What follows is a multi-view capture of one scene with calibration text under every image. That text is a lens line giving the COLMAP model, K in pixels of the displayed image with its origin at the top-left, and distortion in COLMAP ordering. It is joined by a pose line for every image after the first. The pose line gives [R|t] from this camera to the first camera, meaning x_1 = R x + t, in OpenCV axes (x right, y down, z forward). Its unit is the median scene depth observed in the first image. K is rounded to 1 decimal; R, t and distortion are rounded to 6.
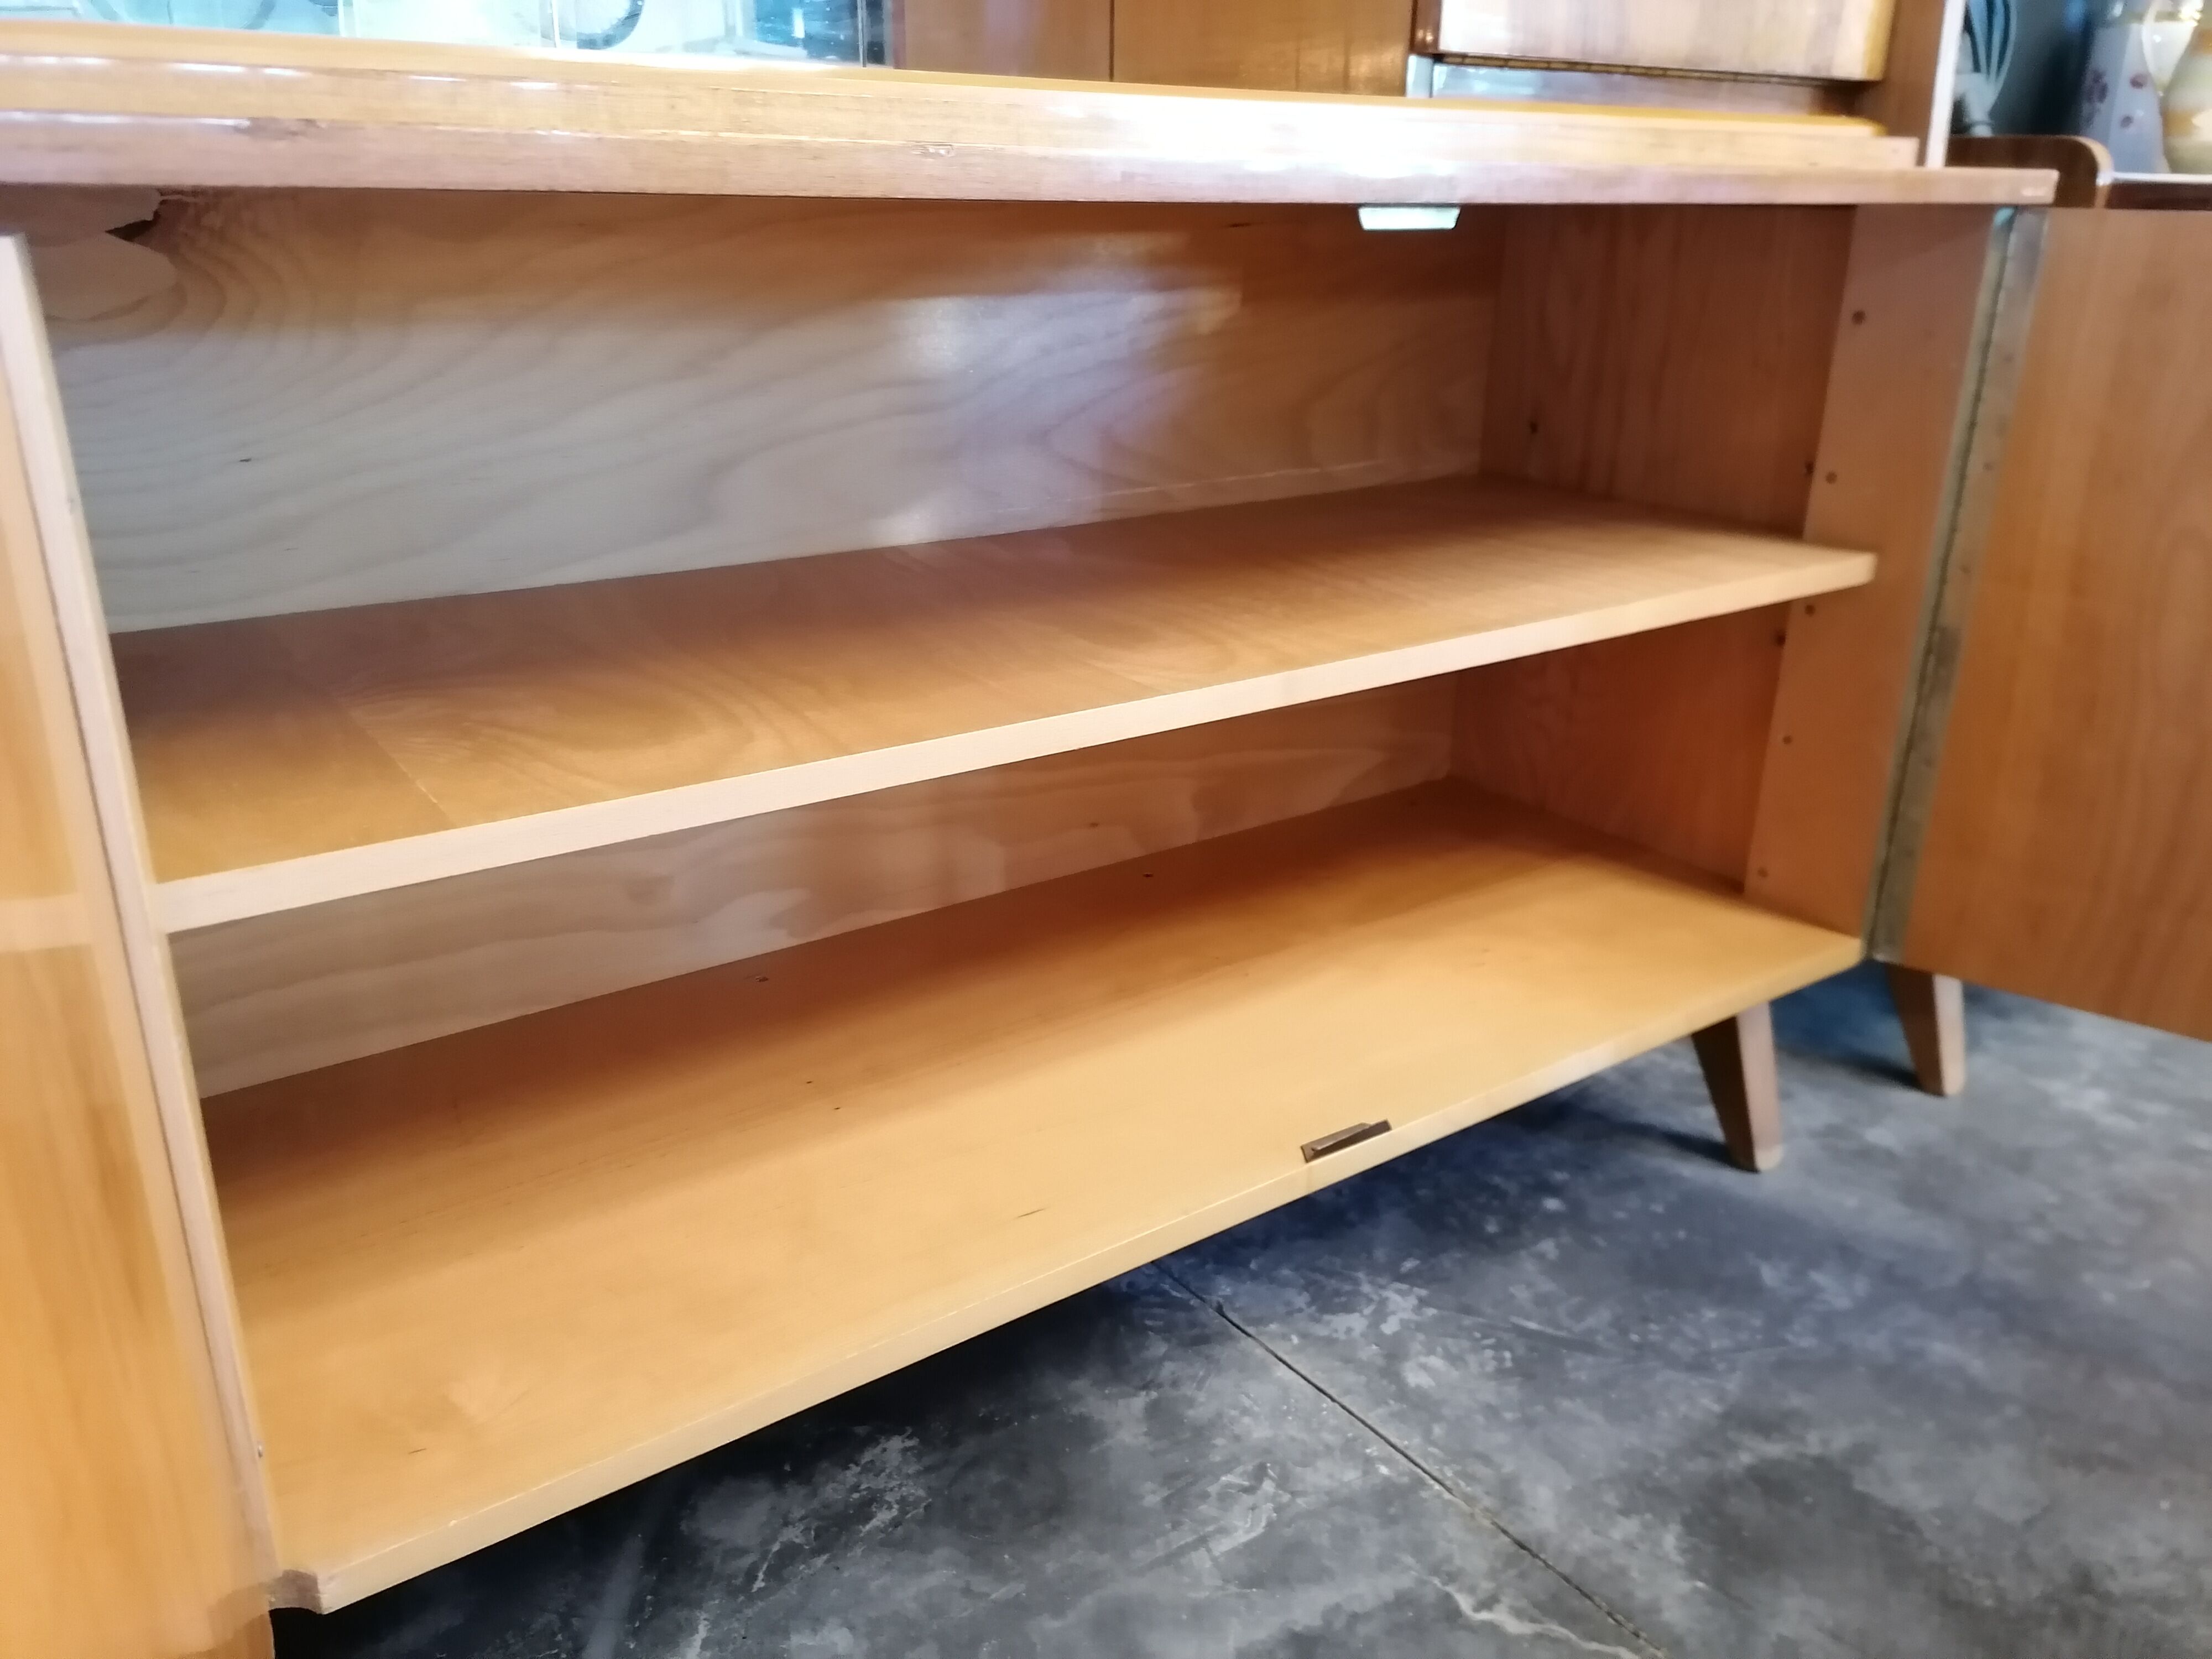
lens RADIAL K [[1654.5, 0, 1120.9], [0, 1654.5, 830.2], [0, 0, 1]] dist [0.091555, -0.118225]
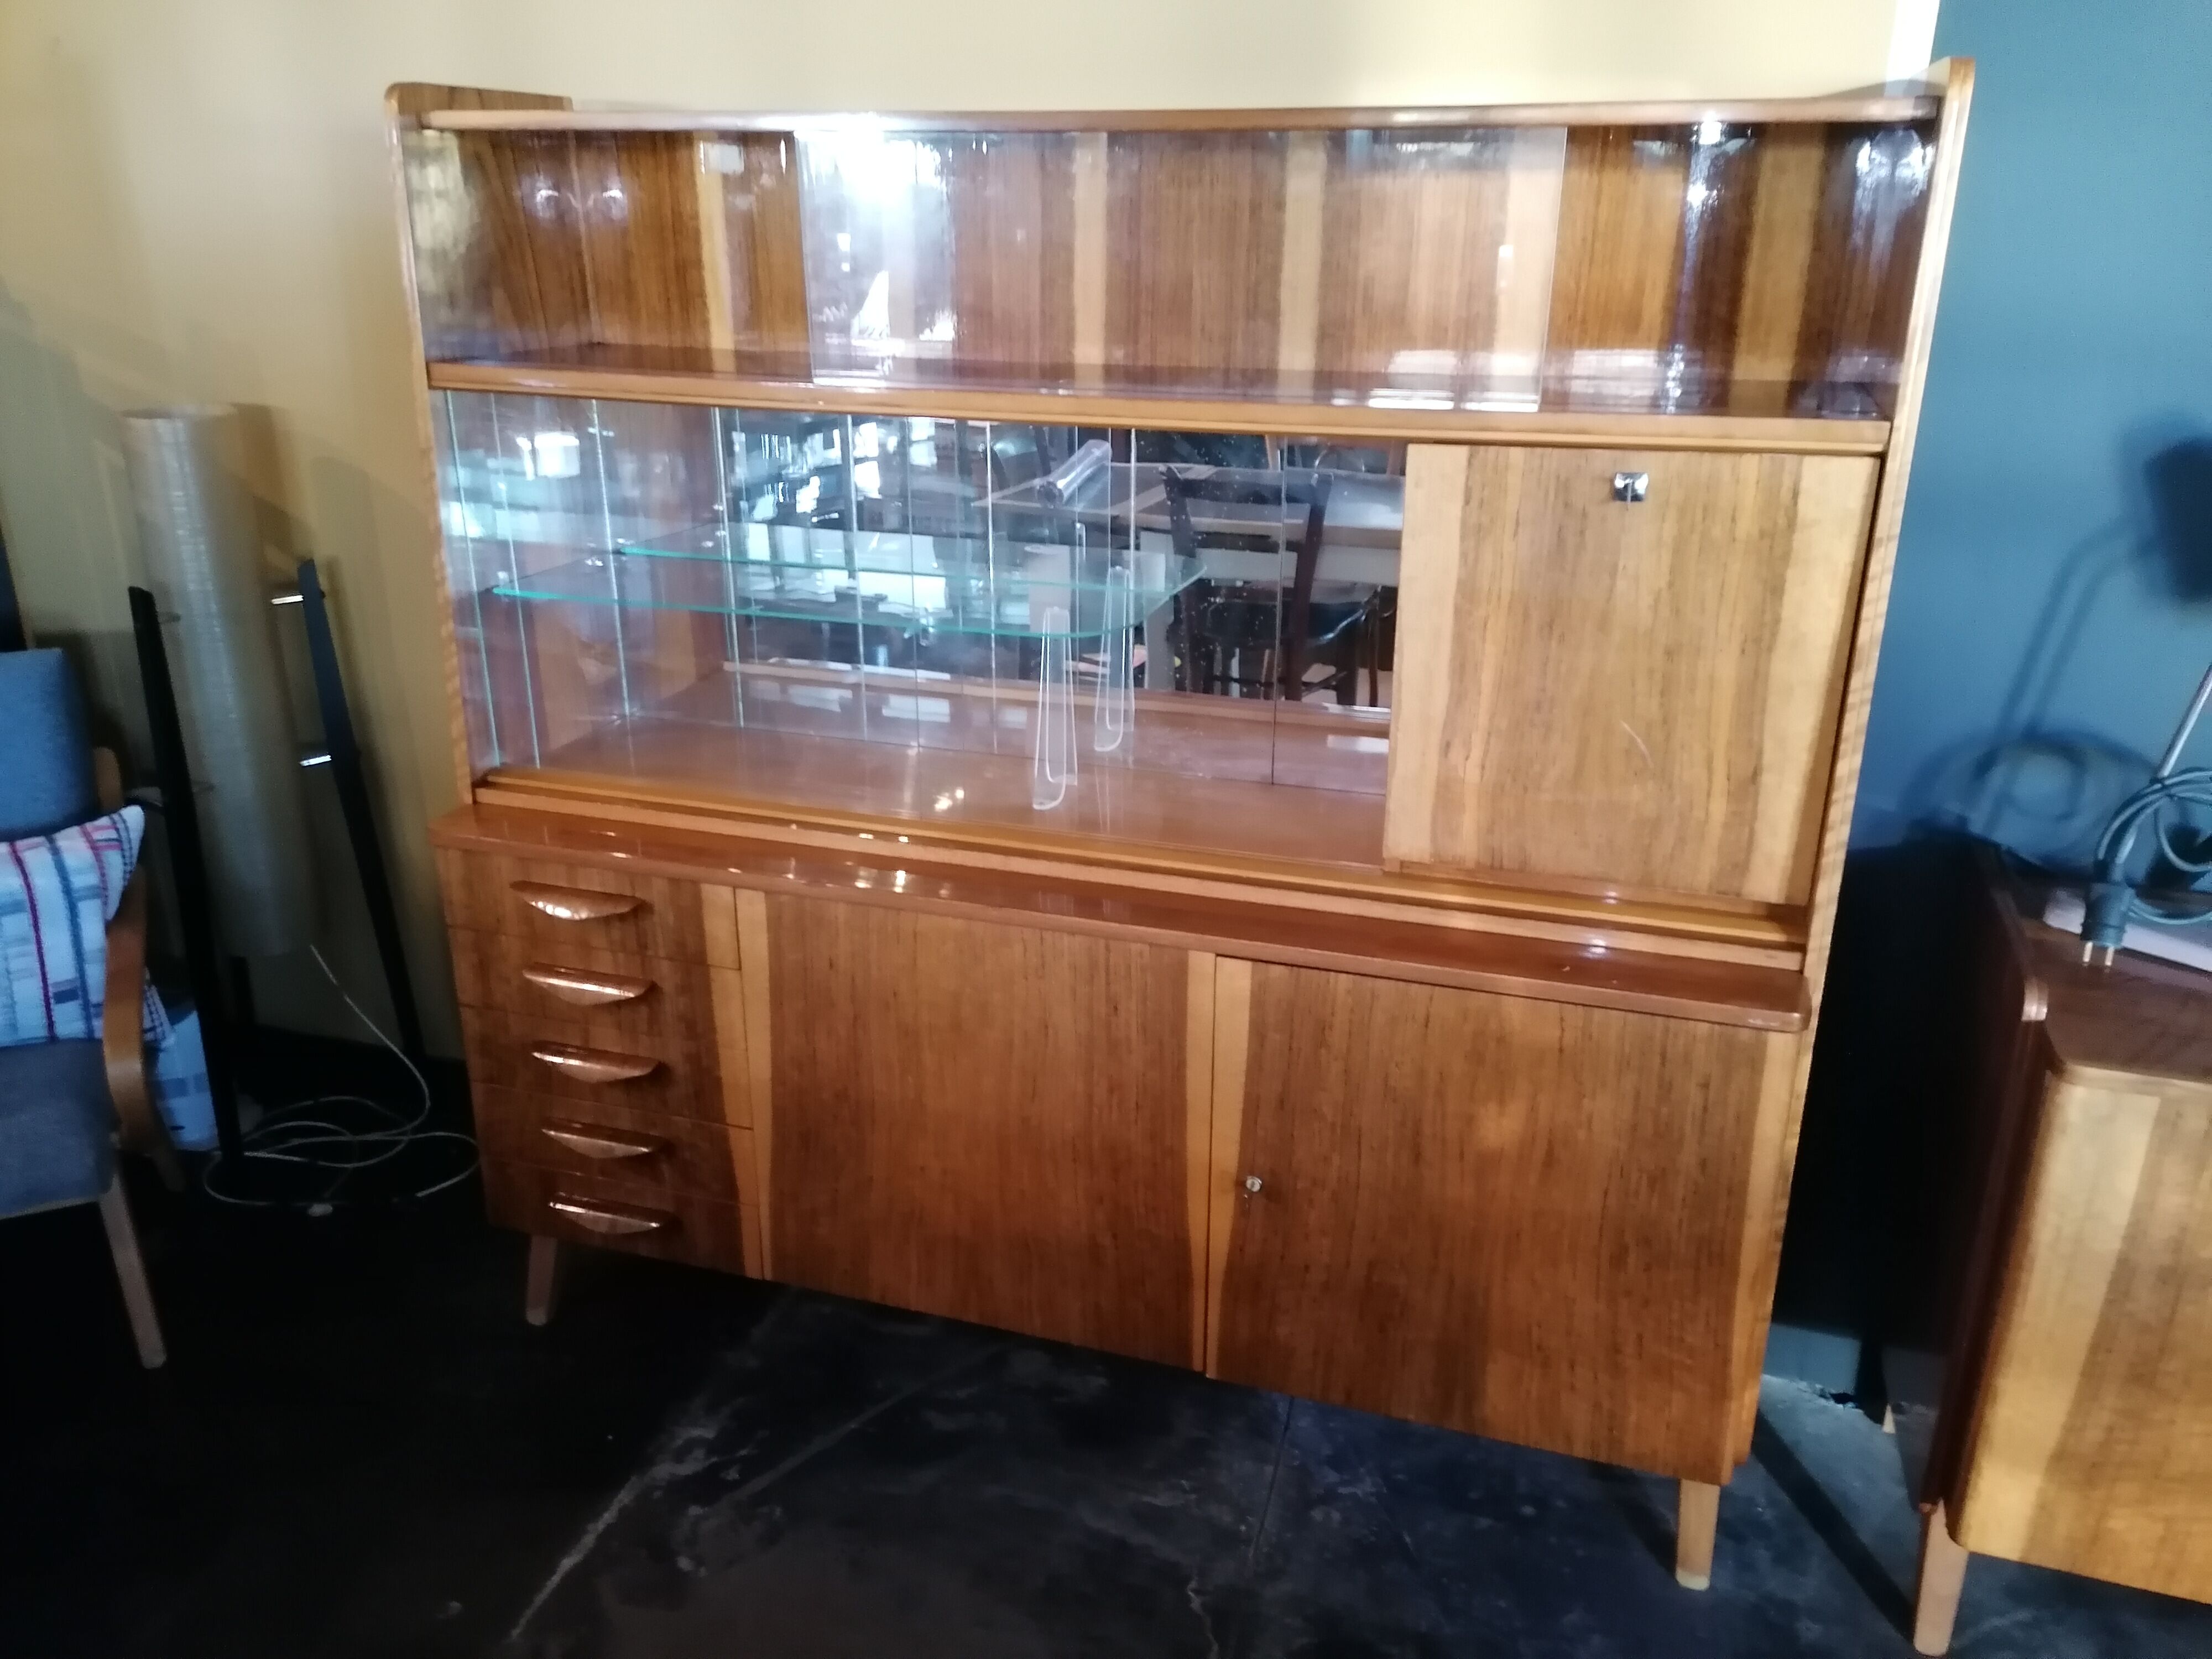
lens RADIAL K [[1654.5, 0, 1114.1], [0, 1654.5, 821.2], [0, 0, 1]] dist [0.091555, -0.118225]
pose [[0.598488, 0.270409, -0.754116, 1.240563], [-0.282575, 0.952067, 0.117131, -0.544270], [0.749642, 0.142993, 0.646212, -0.440354]]
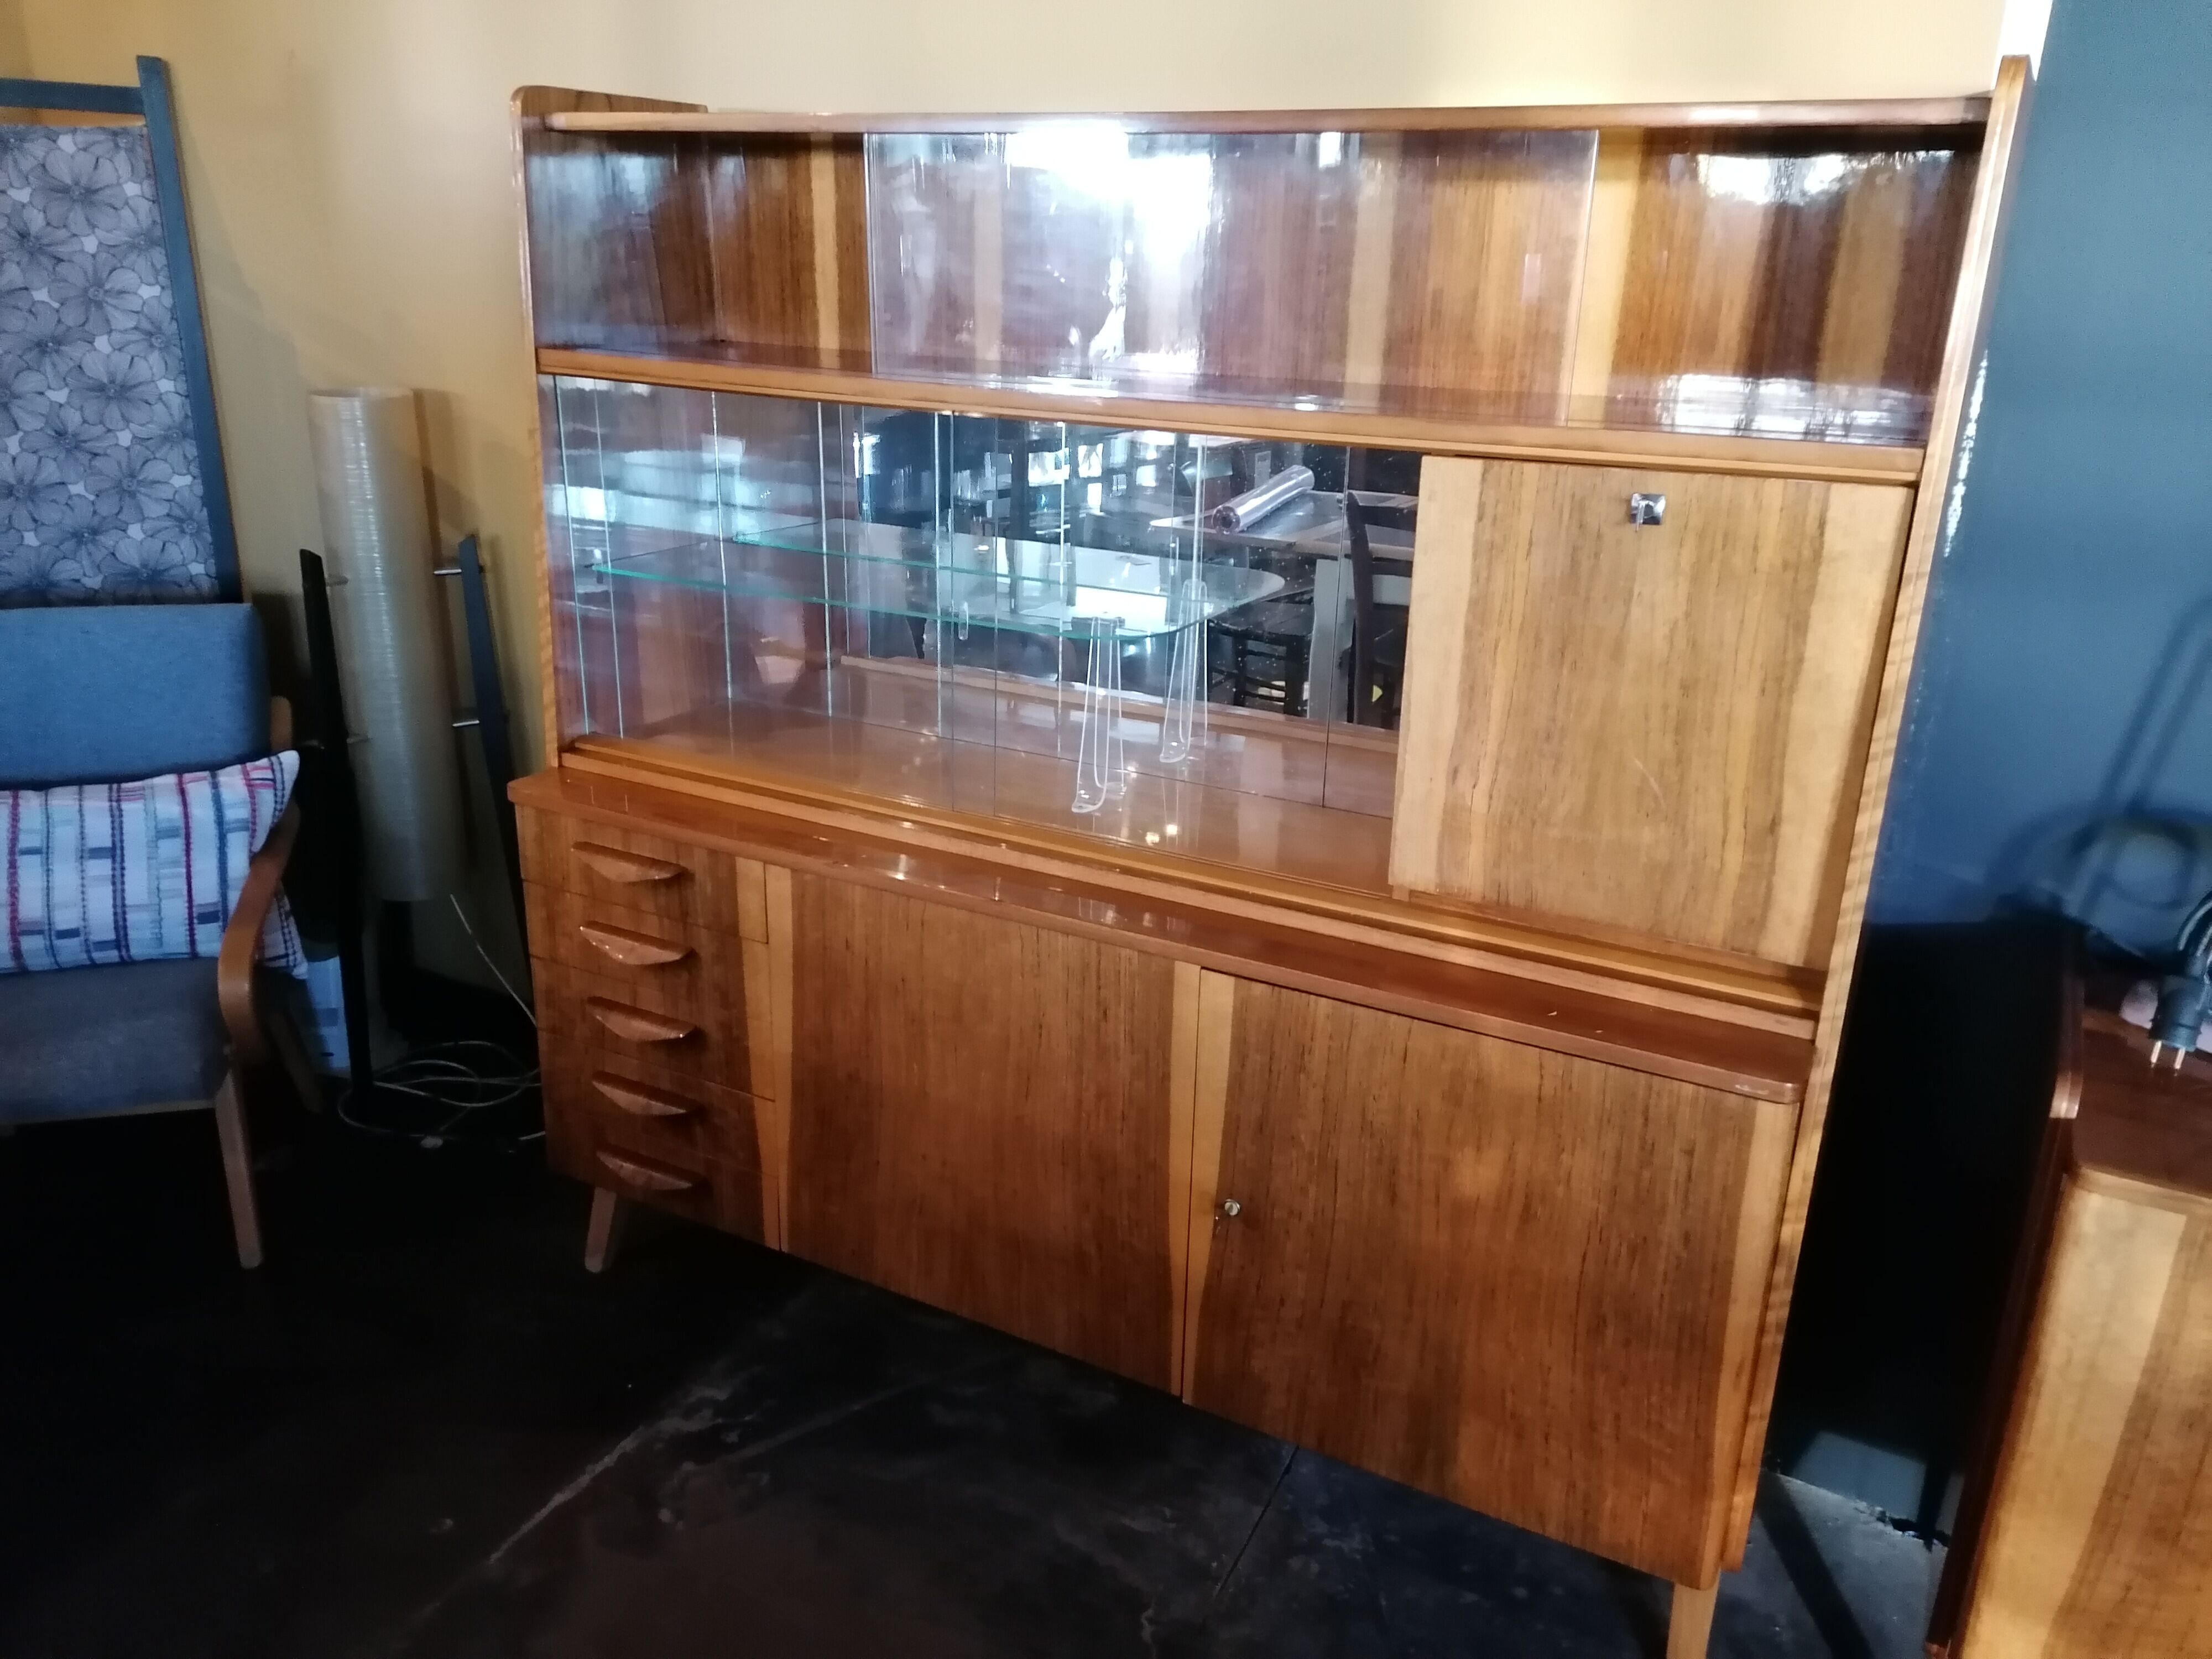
lens RADIAL K [[1654.5, 0, 1114.1], [0, 1654.5, 822.1], [0, 0, 1]] dist [0.091555, -0.118225]
pose [[0.444318, 0.294268, -0.846161, 1.380183], [-0.336610, 0.930143, 0.146720, -0.592924], [0.830226, 0.219636, 0.512333, -0.214746]]
